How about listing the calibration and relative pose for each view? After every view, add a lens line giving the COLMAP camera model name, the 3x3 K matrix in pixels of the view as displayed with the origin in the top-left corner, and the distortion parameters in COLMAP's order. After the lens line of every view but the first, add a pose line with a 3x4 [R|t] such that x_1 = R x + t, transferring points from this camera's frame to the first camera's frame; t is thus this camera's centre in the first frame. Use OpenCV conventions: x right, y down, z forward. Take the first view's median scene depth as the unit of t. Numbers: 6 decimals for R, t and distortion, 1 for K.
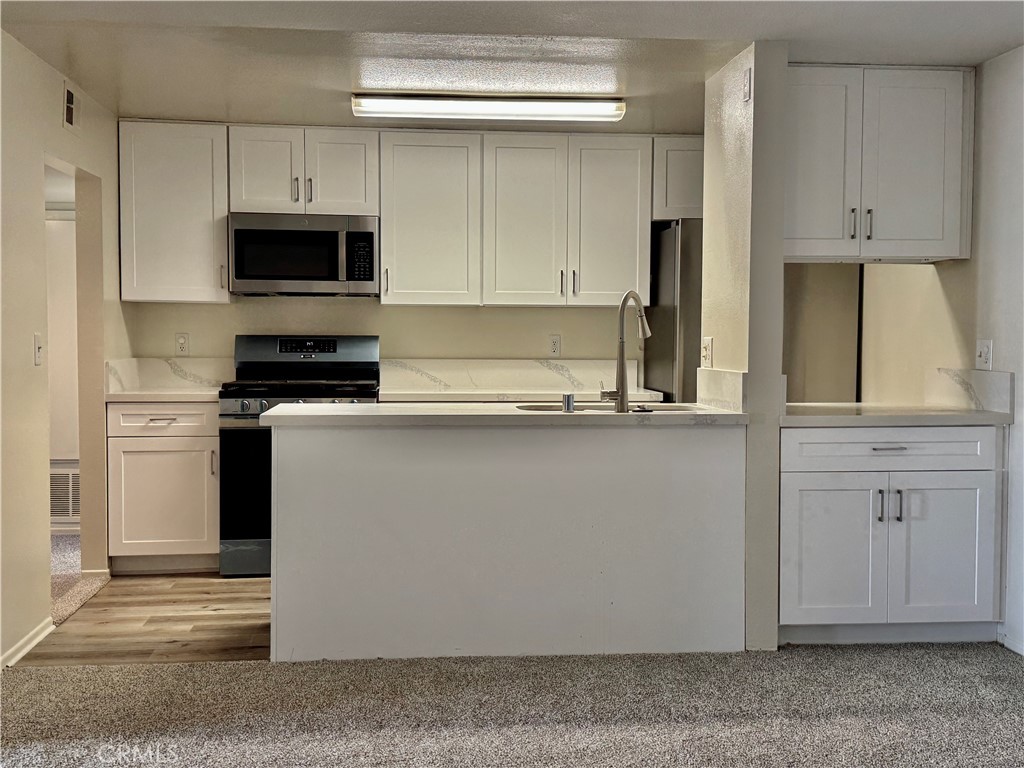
lens RADIAL K [[1166.4, 0, 516.3], [0, 1166.4, 386.6], [0, 0, 1]] dist [0.087381, 0.000000]
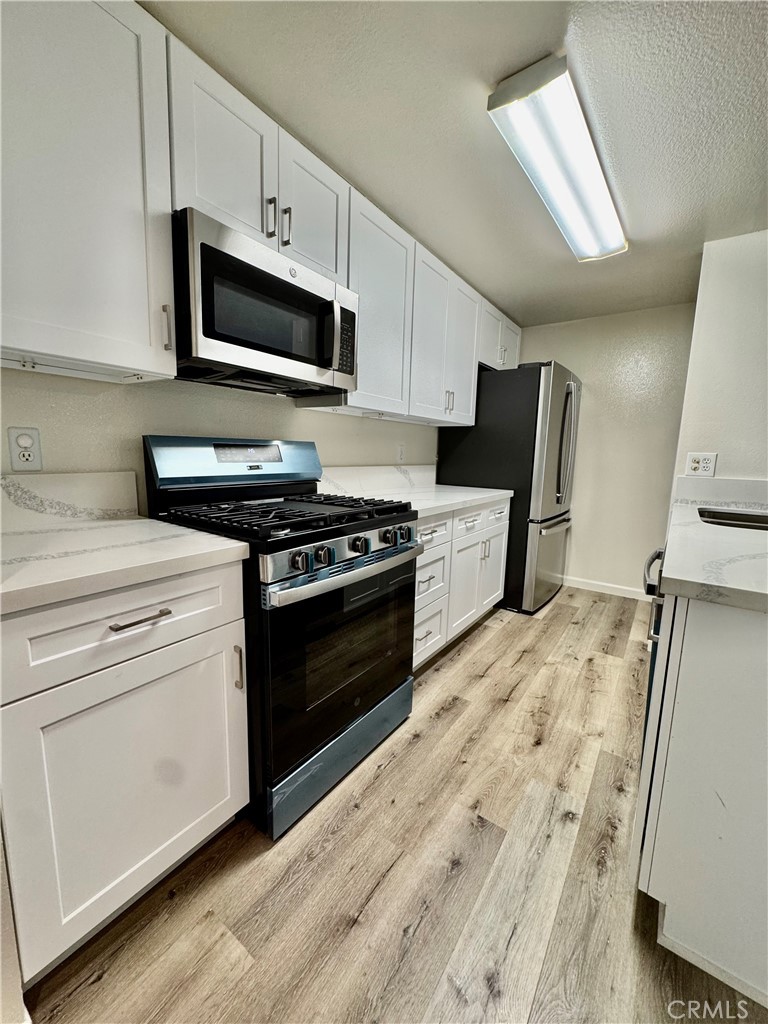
lens RADIAL K [[411.2, 0, 385.4], [0, 411.2, 510.5], [0, 0, 1]] dist [-0.004670, -0.000379]
pose [[0.663524, -0.095859, 0.741989, -0.336318], [0.011833, 0.992978, 0.117703, -0.029772], [-0.748061, -0.069318, 0.659999, 0.793807]]
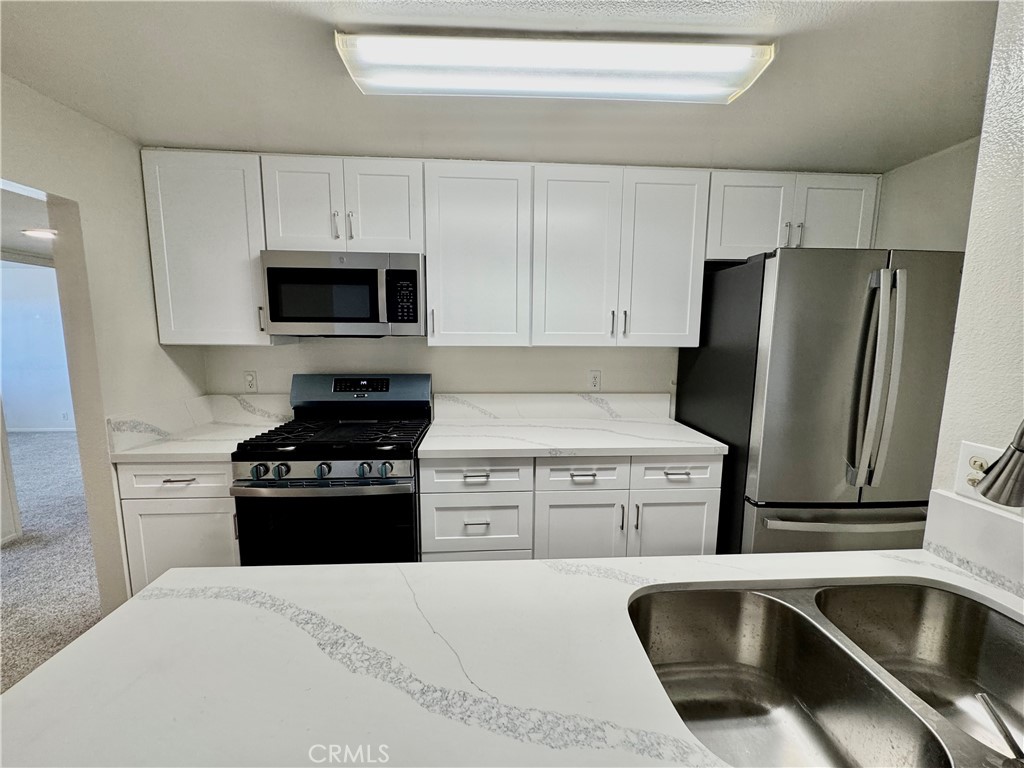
lens RADIAL K [[411.2, 0, 507.1], [0, 411.2, 383.4], [0, 0, 1]] dist [-0.004670, -0.000379]
pose [[0.998839, 0.006592, -0.047710, -0.033814], [-0.002791, 0.996847, 0.079305, -0.068660], [0.048082, -0.079079, 0.995708, 0.675435]]
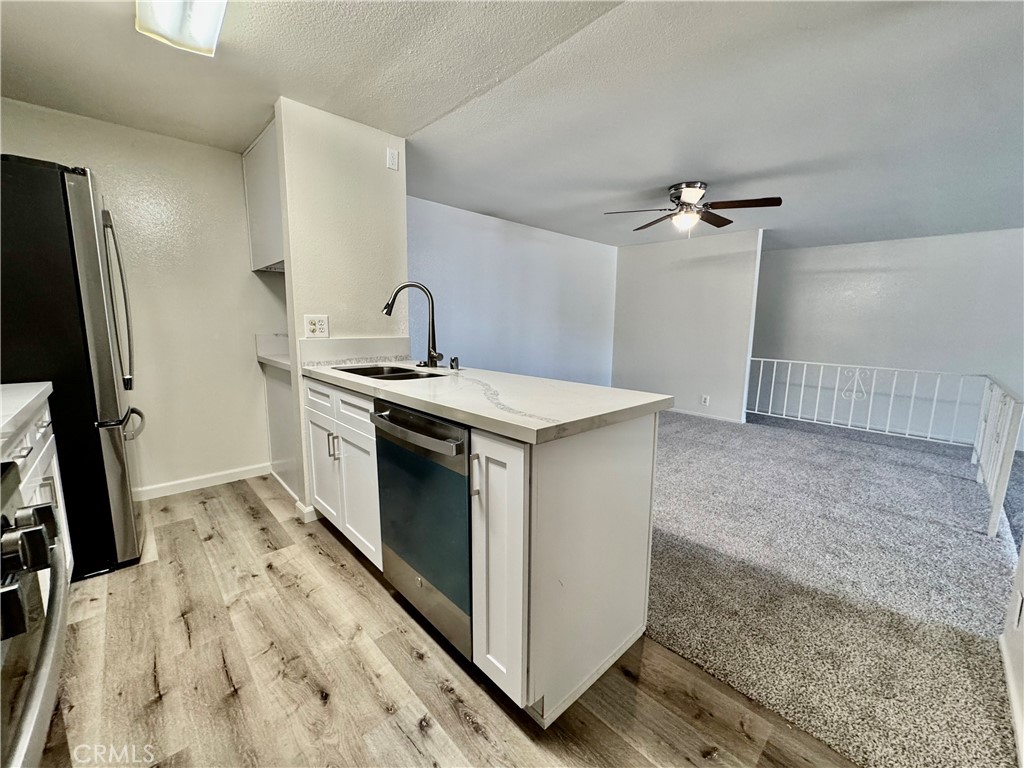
lens RADIAL K [[411.2, 0, 512.7], [0, 411.2, 382.8], [0, 0, 1]] dist [-0.004670, -0.000379]
pose [[-0.604644, -0.123923, 0.786797, -0.282476], [0.022970, 0.984699, 0.172746, -0.034148], [-0.796165, 0.122522, -0.592545, 0.917228]]
